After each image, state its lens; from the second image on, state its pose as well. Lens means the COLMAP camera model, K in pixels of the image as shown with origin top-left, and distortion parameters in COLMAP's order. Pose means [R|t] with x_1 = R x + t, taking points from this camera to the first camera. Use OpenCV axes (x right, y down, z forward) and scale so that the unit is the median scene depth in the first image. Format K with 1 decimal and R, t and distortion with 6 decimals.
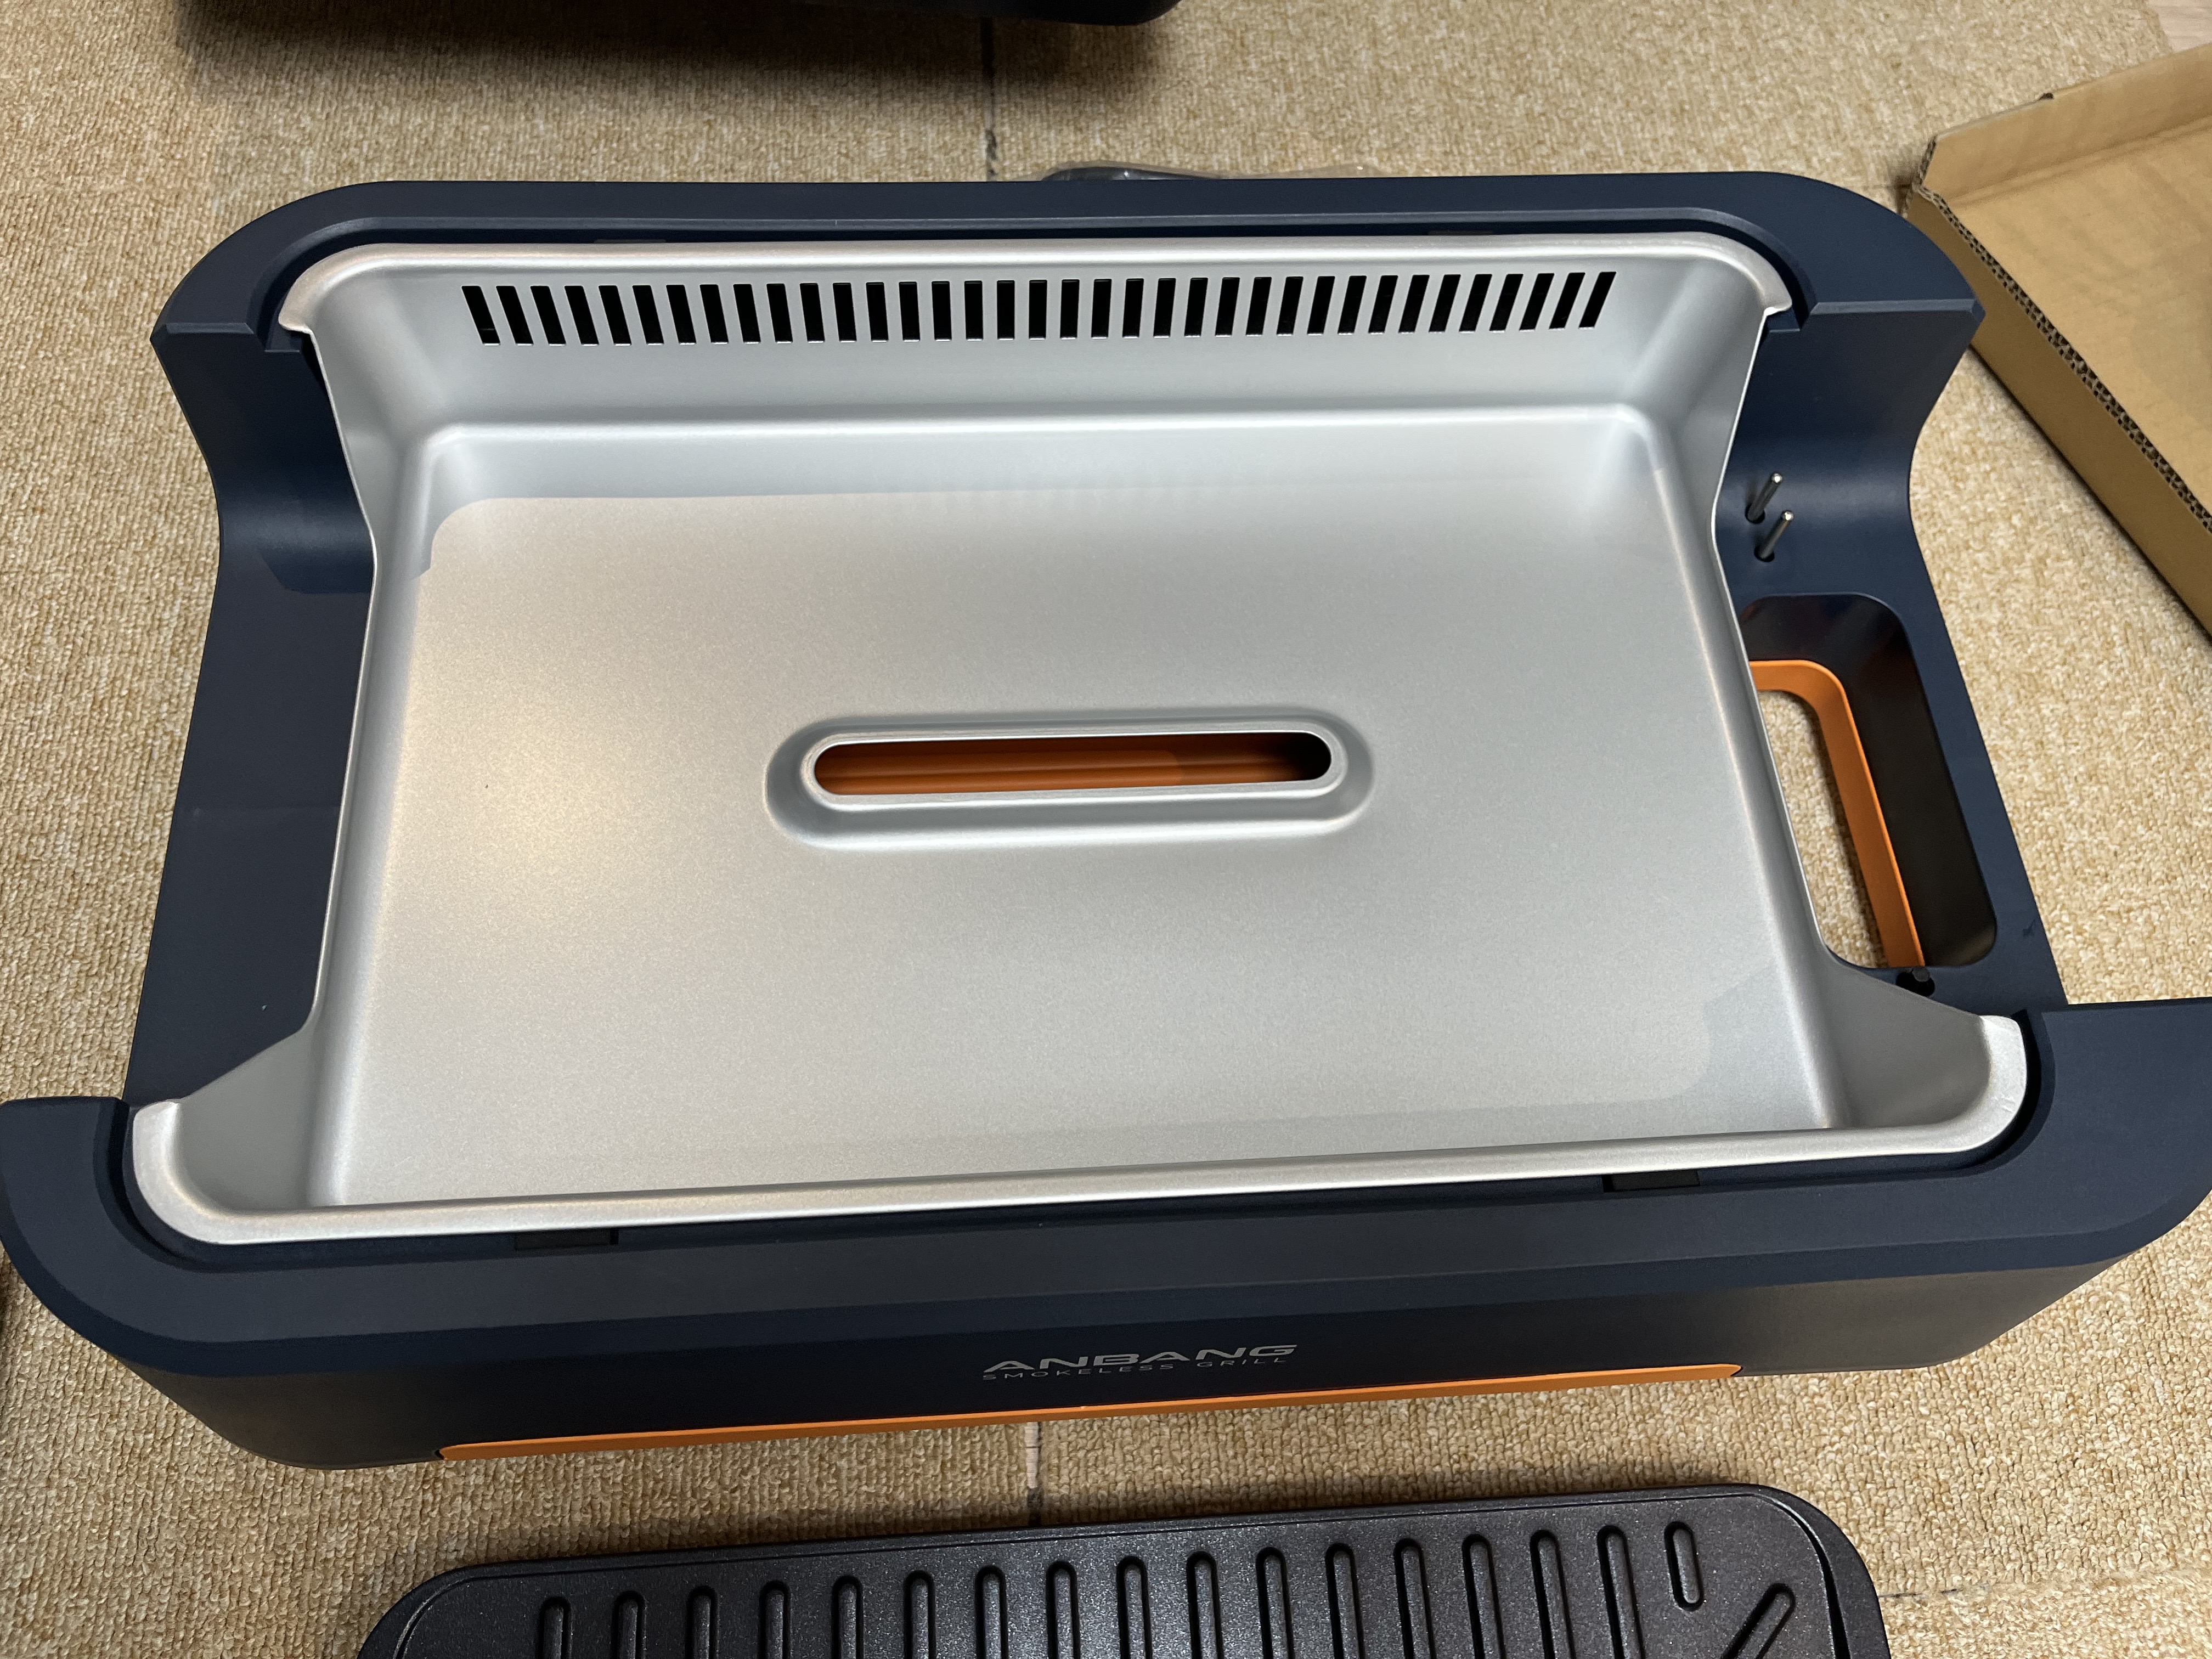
lens RADIAL K [[1694.1, 0, 1106.0], [0, 1694.1, 829.5], [0, 0, 1]] dist [0.051541, -0.102849]
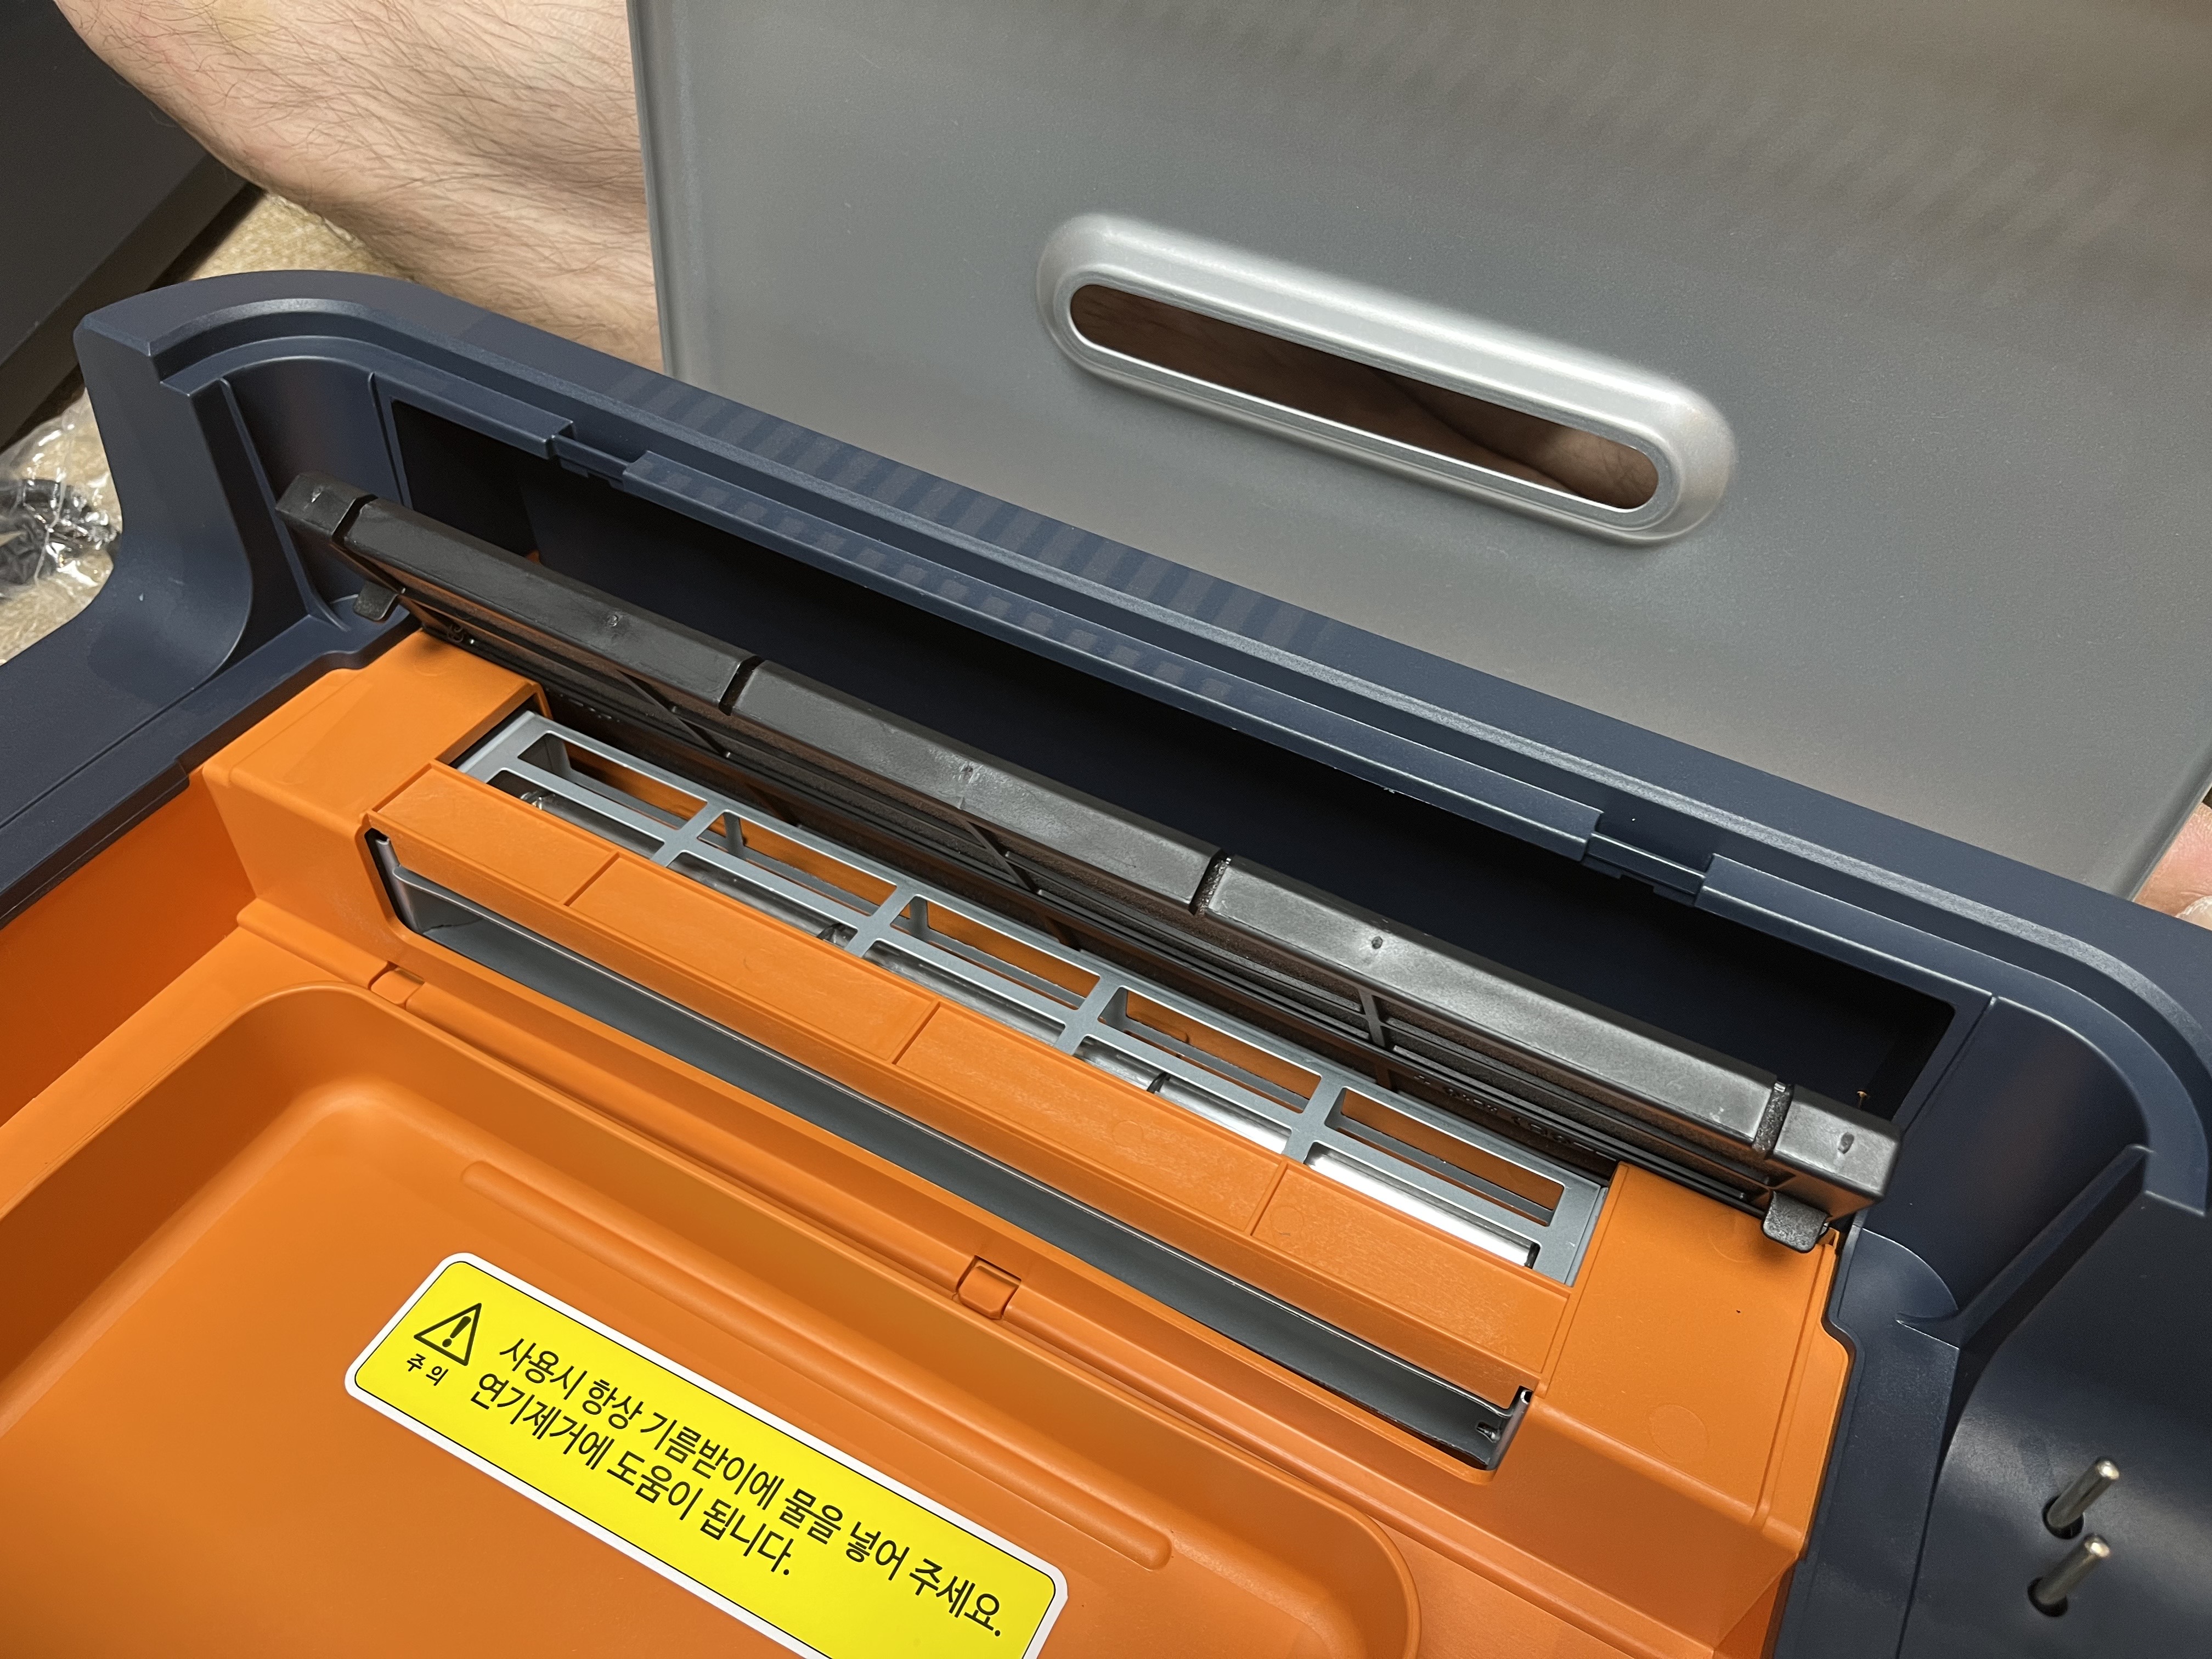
lens RADIAL K [[1691.2, 0, 1100.4], [0, 1691.2, 821.3], [0, 0, 1]] dist [0.079173, -0.151091]
pose [[0.849902, 0.371608, -0.373597, 0.277100], [-0.477603, 0.842786, -0.248207, -0.107622], [0.222627, 0.389383, 0.893766, 0.431579]]
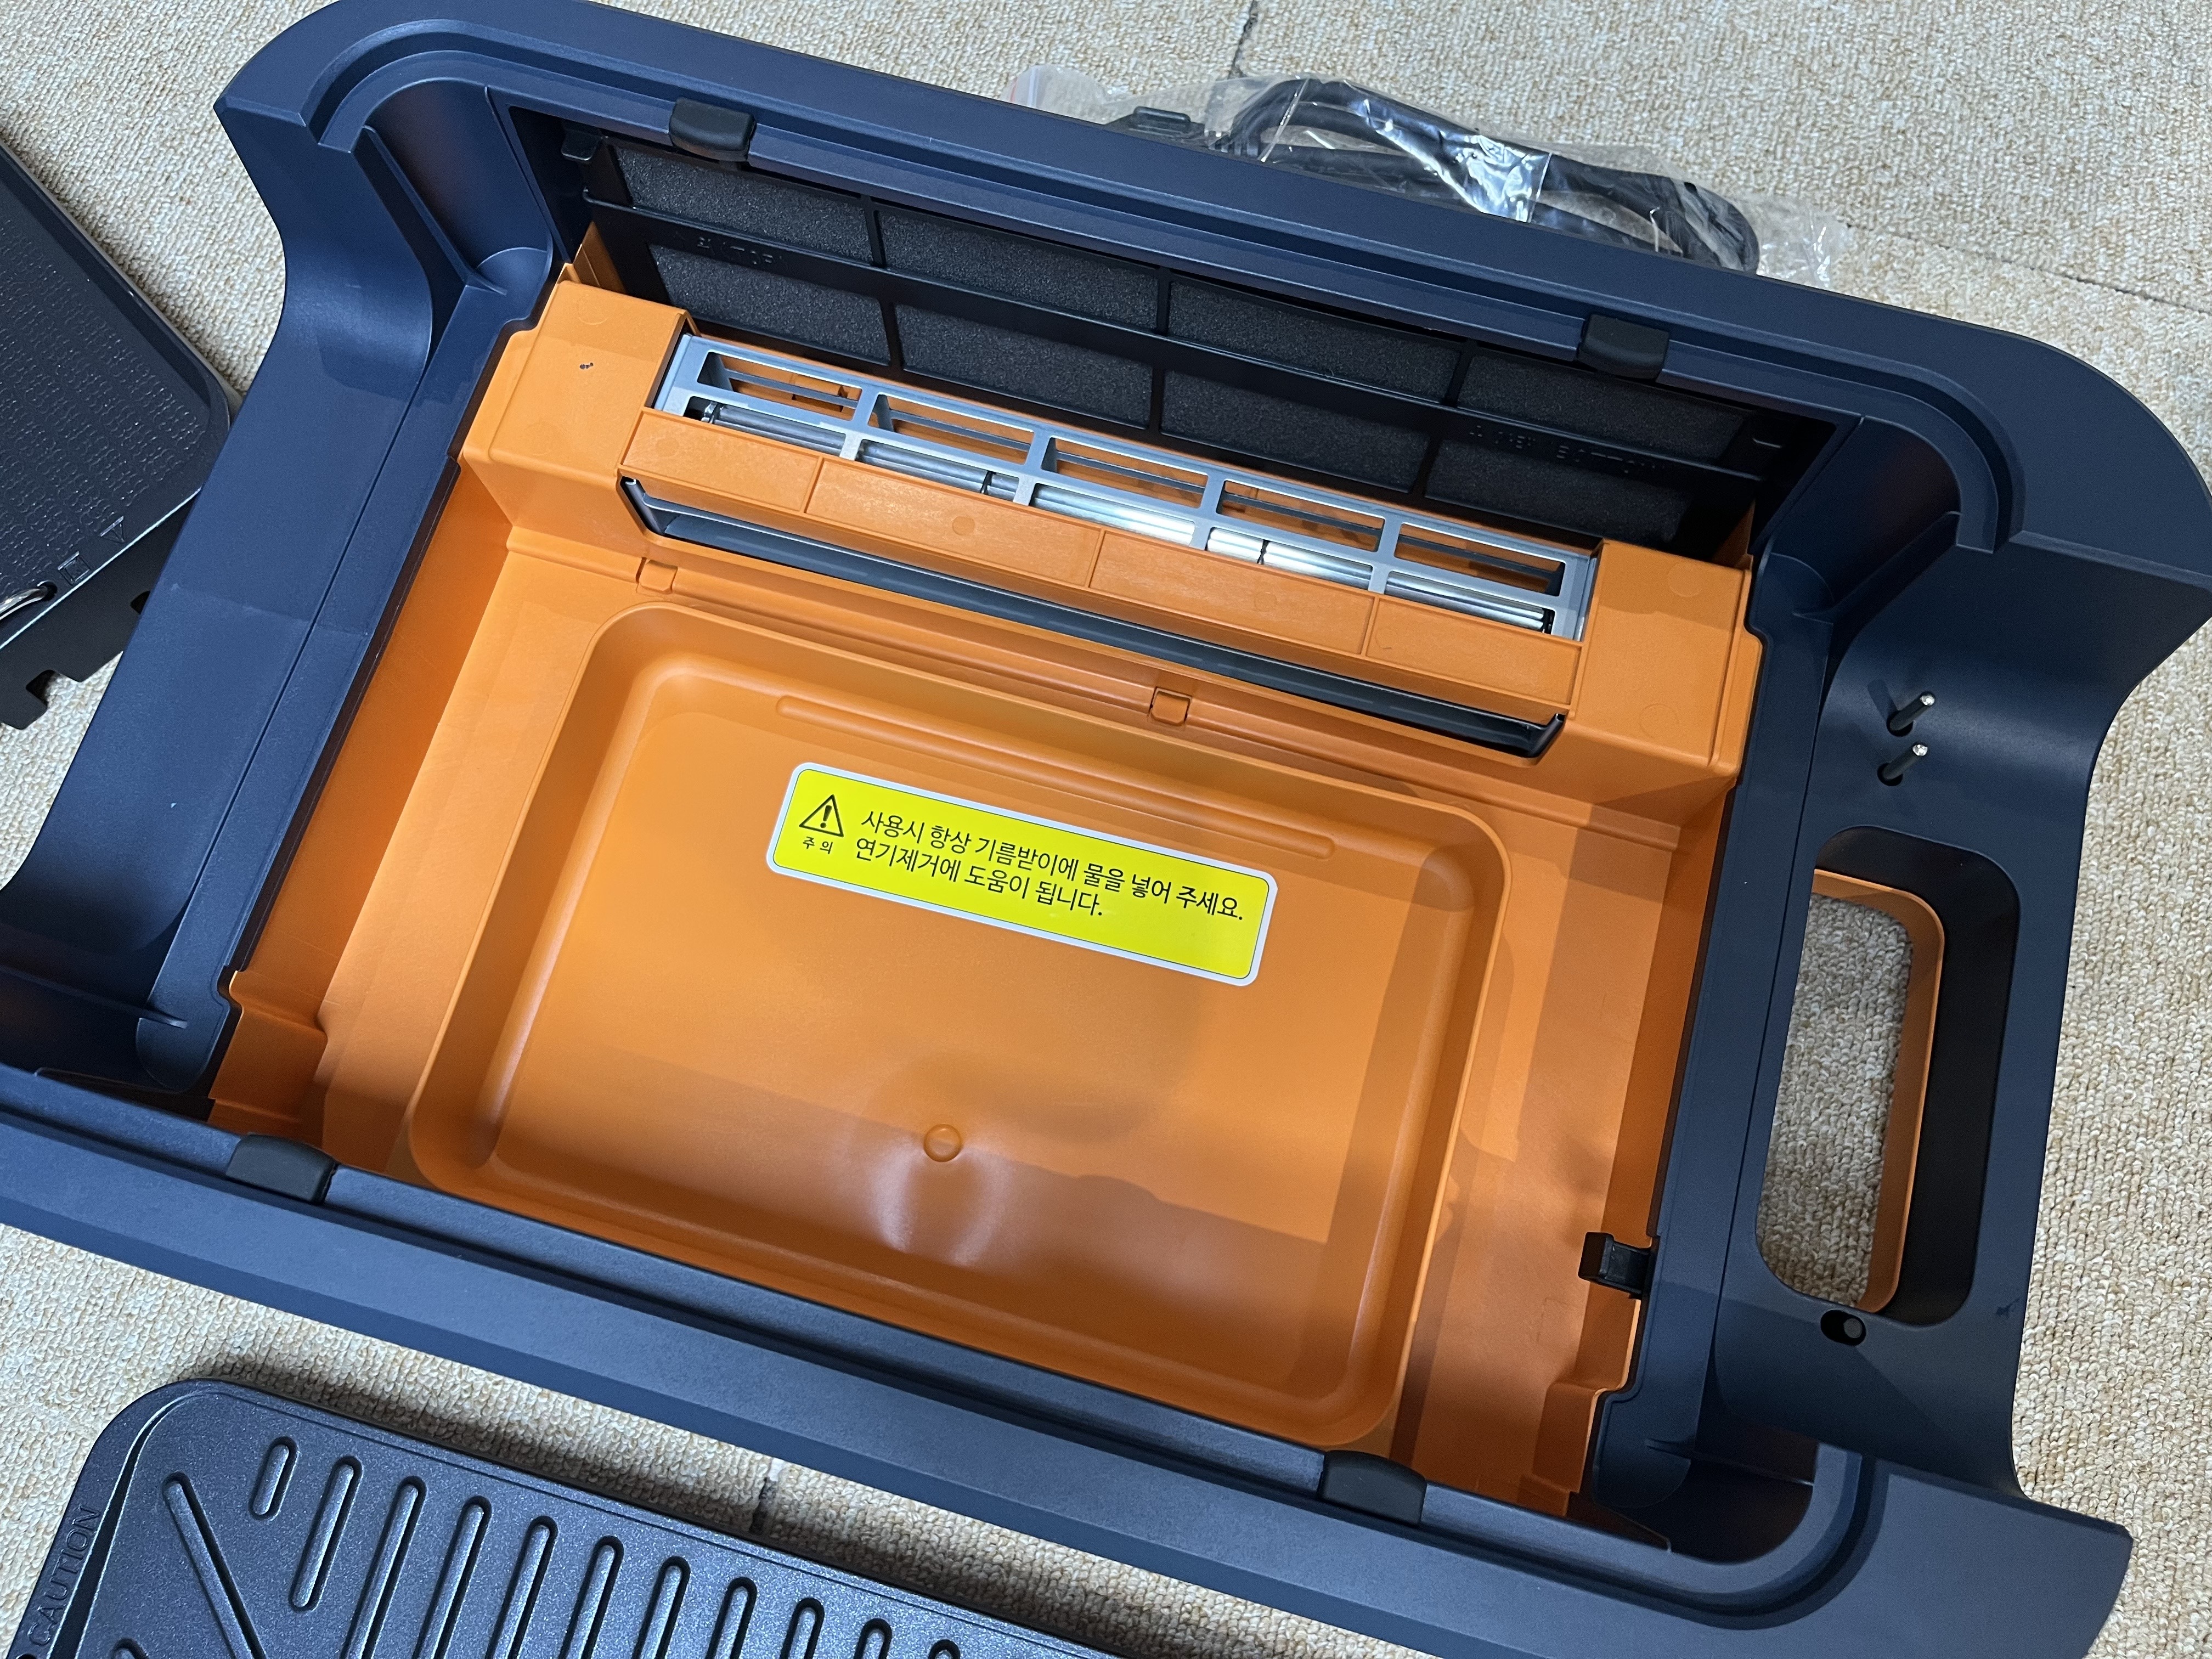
lens RADIAL K [[1691.2, 0, 1100.4], [0, 1691.2, 821.3], [0, 0, 1]] dist [0.079173, -0.151091]
pose [[0.942238, 0.301050, -0.146822, 0.166135], [-0.276653, 0.946607, 0.165524, -0.194347], [0.188814, -0.115345, 0.975215, 0.104721]]
